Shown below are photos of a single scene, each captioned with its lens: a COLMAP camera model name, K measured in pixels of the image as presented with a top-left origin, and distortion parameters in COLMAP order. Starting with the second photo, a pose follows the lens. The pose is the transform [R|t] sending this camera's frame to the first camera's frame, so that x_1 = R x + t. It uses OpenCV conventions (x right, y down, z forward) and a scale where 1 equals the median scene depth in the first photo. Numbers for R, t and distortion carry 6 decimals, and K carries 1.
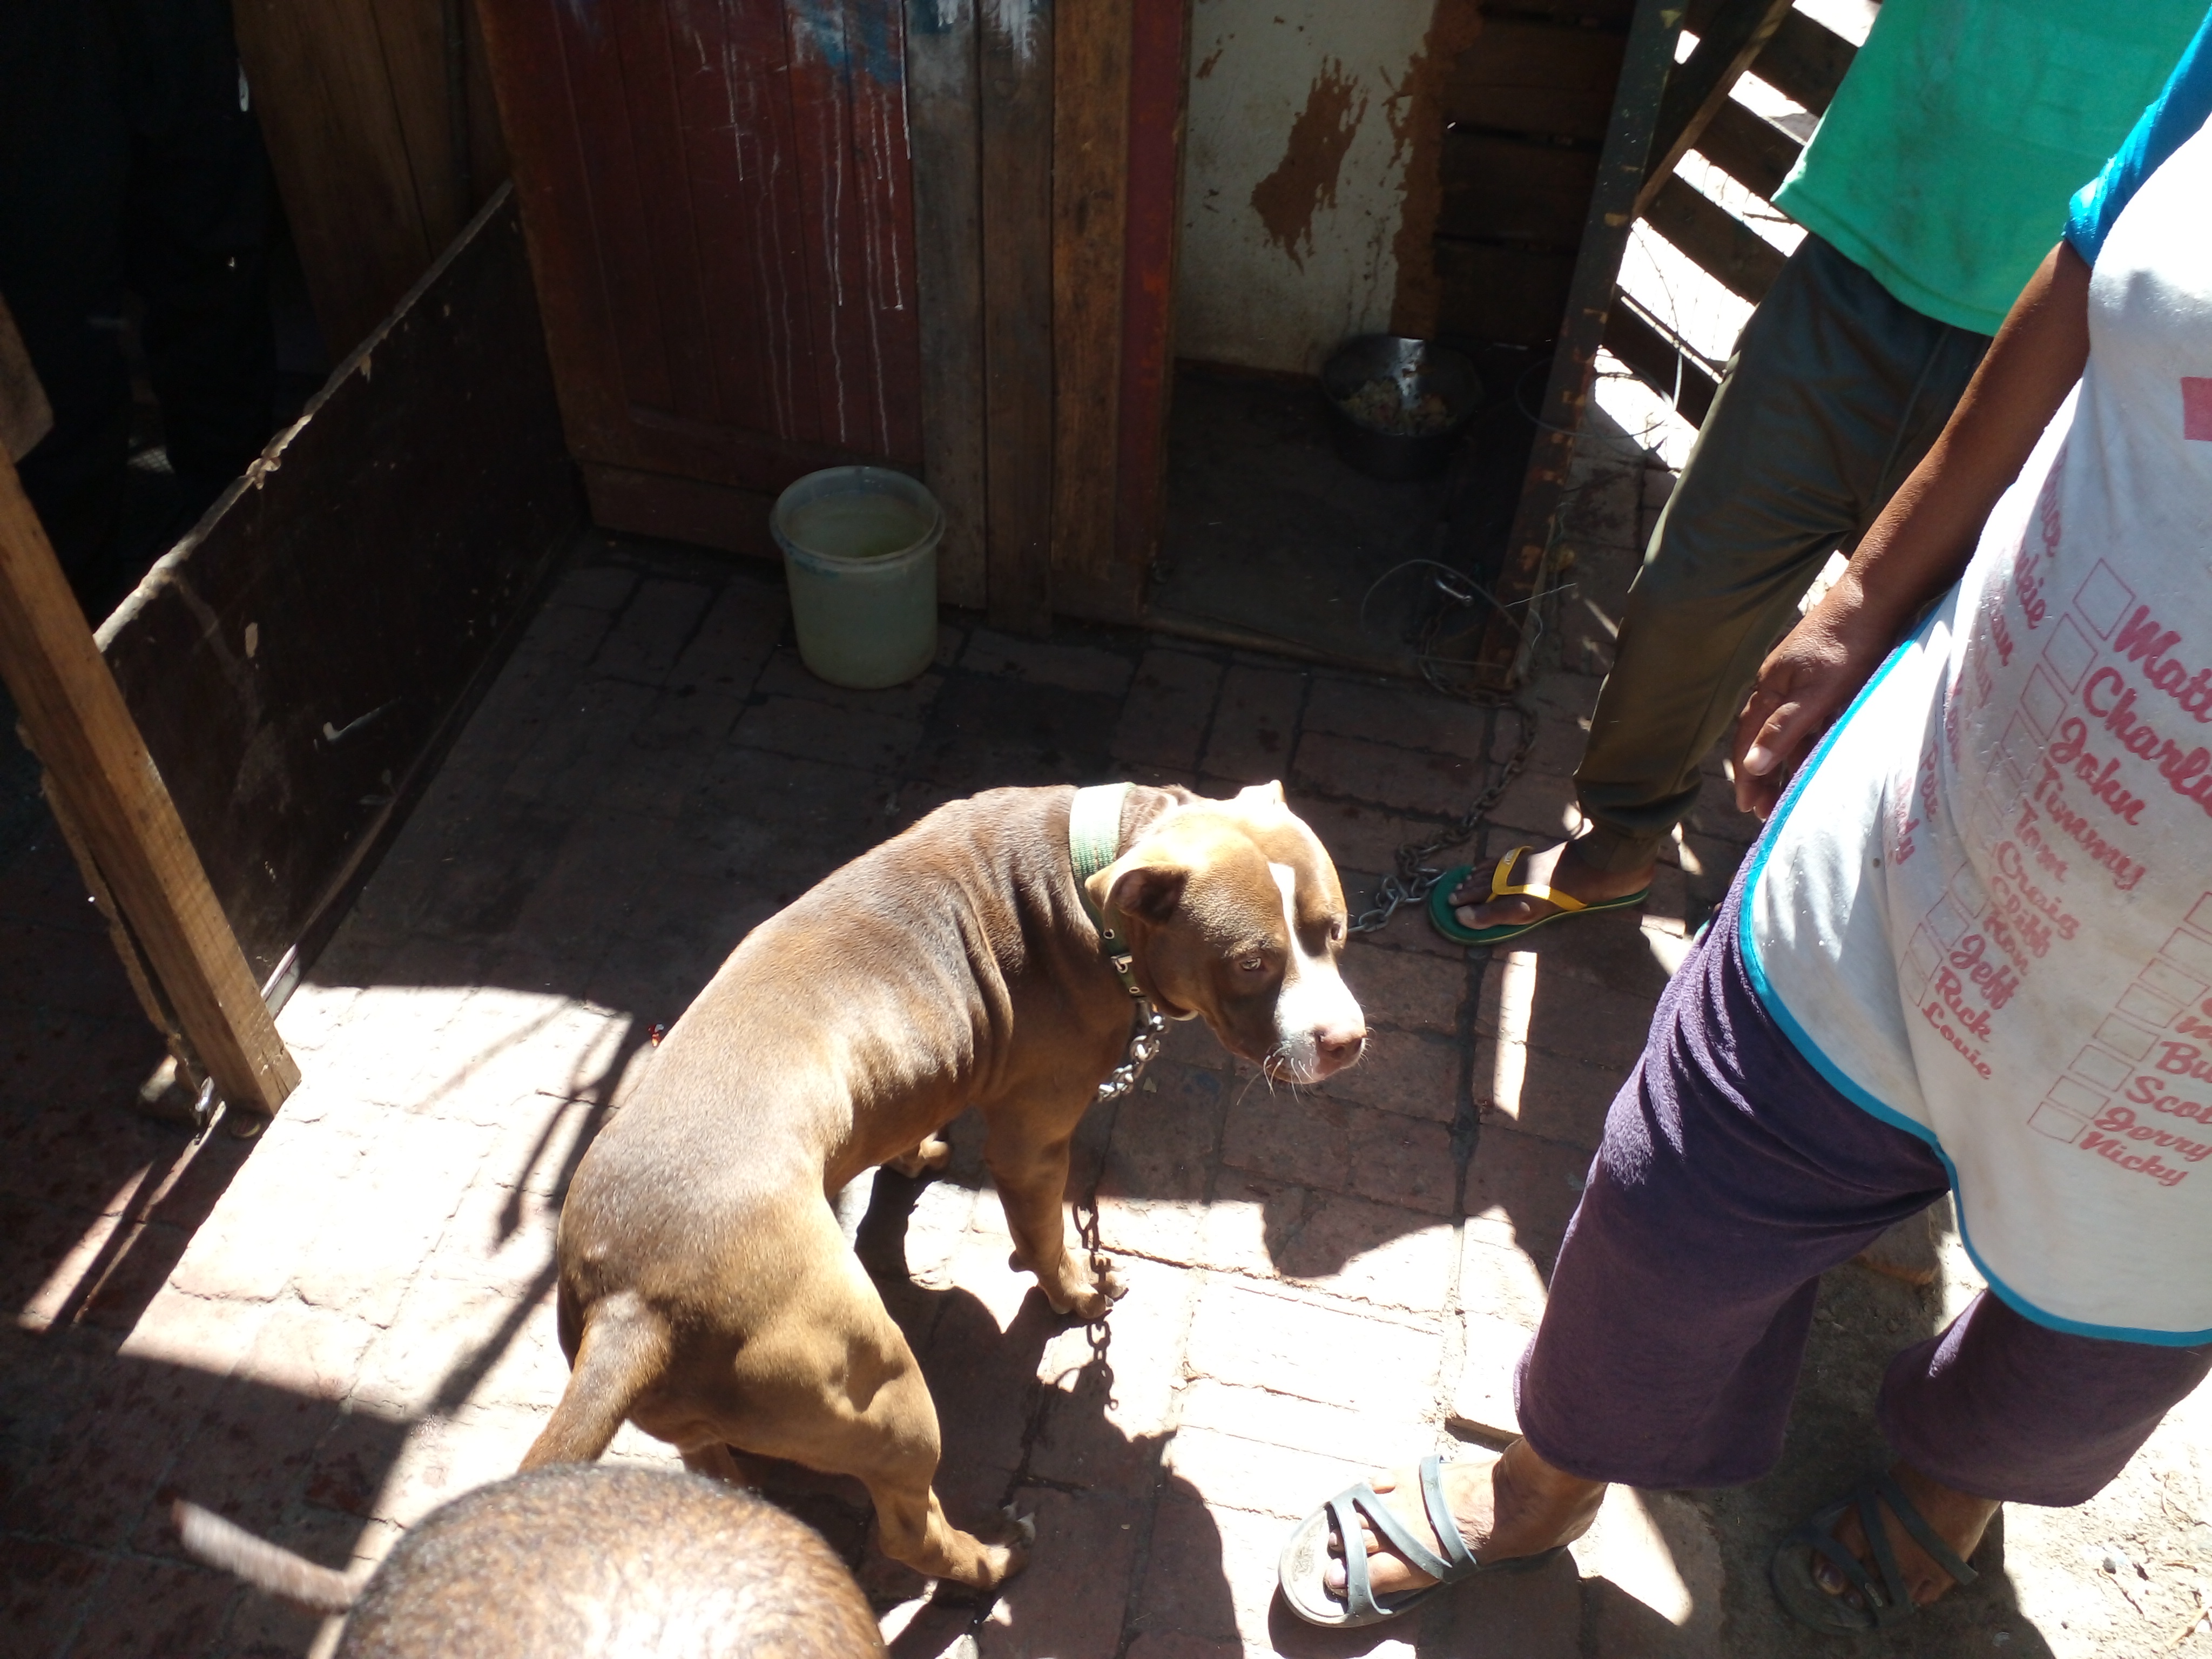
lens RADIAL K [[1797.4, 0, 1106.2], [0, 1797.4, 857.1], [0, 0, 1]] dist [0.152286, -0.389068]
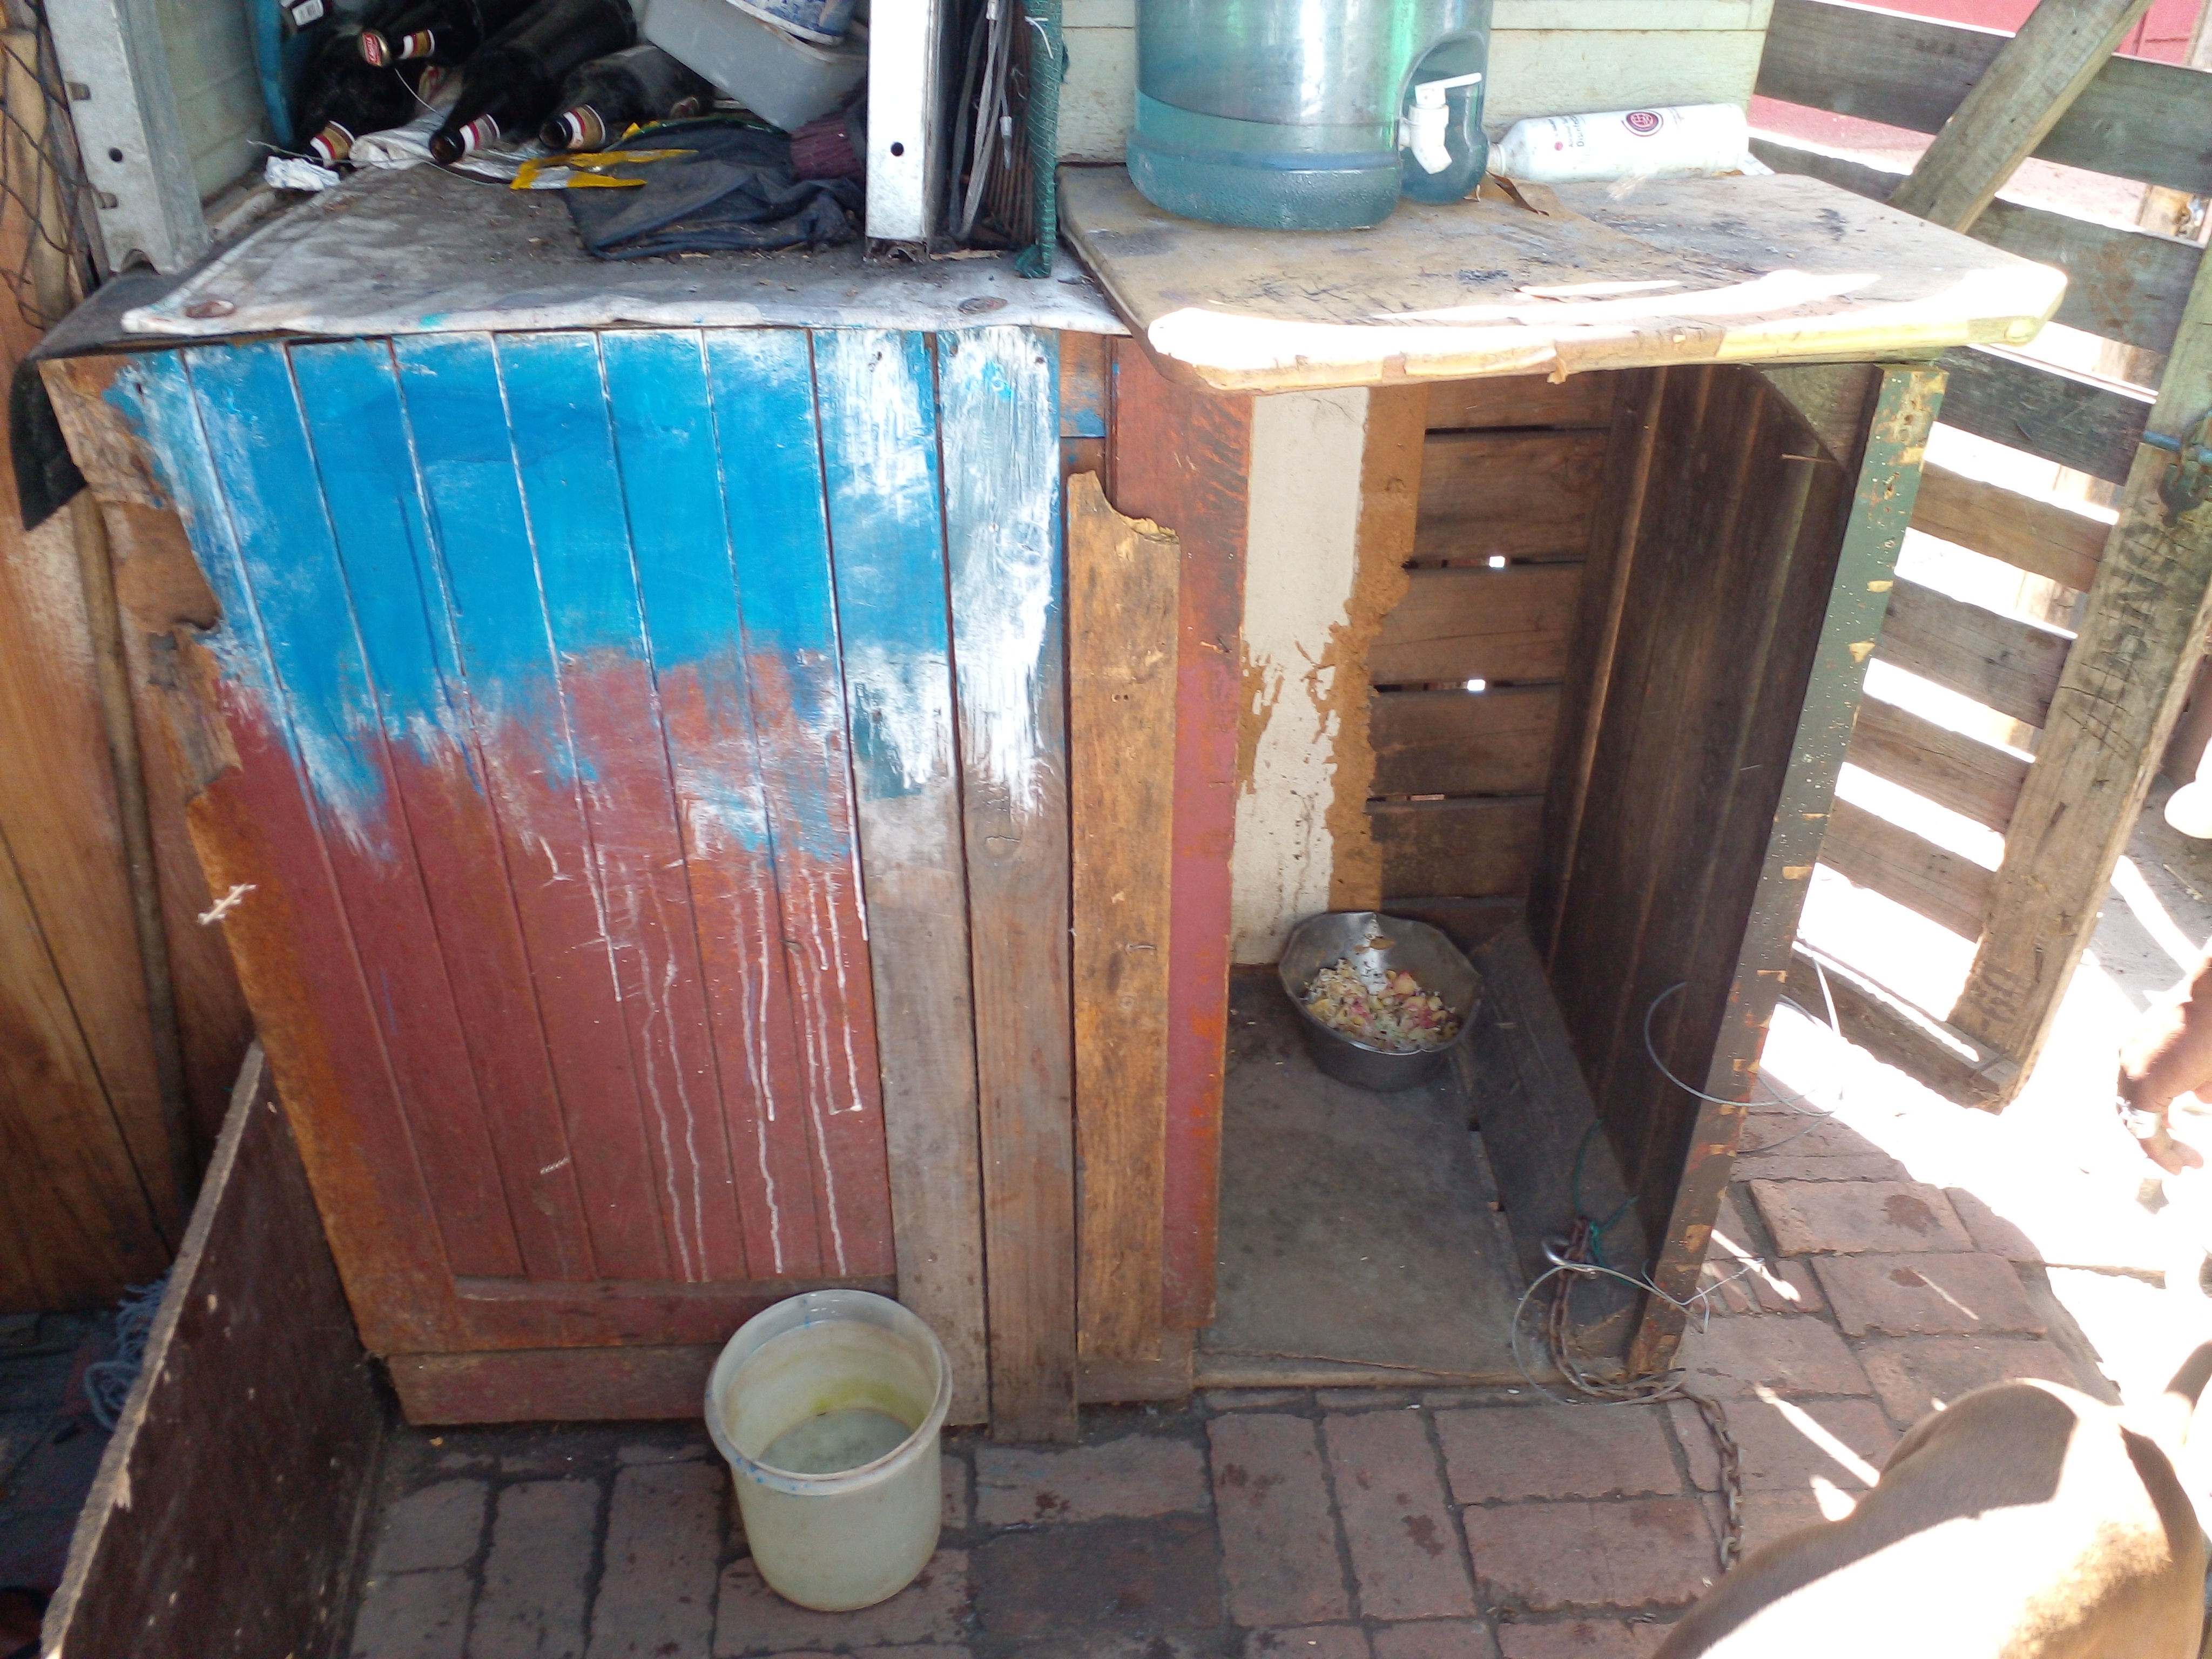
lens RADIAL K [[1797.4, 0, 1106.2], [0, 1797.4, 857.1], [0, 0, 1]] dist [0.152286, -0.389068]
pose [[0.957018, -0.185491, 0.222958, -0.164566], [0.219458, 0.965734, -0.138546, -0.283079], [-0.189619, 0.181521, 0.964932, 0.266196]]
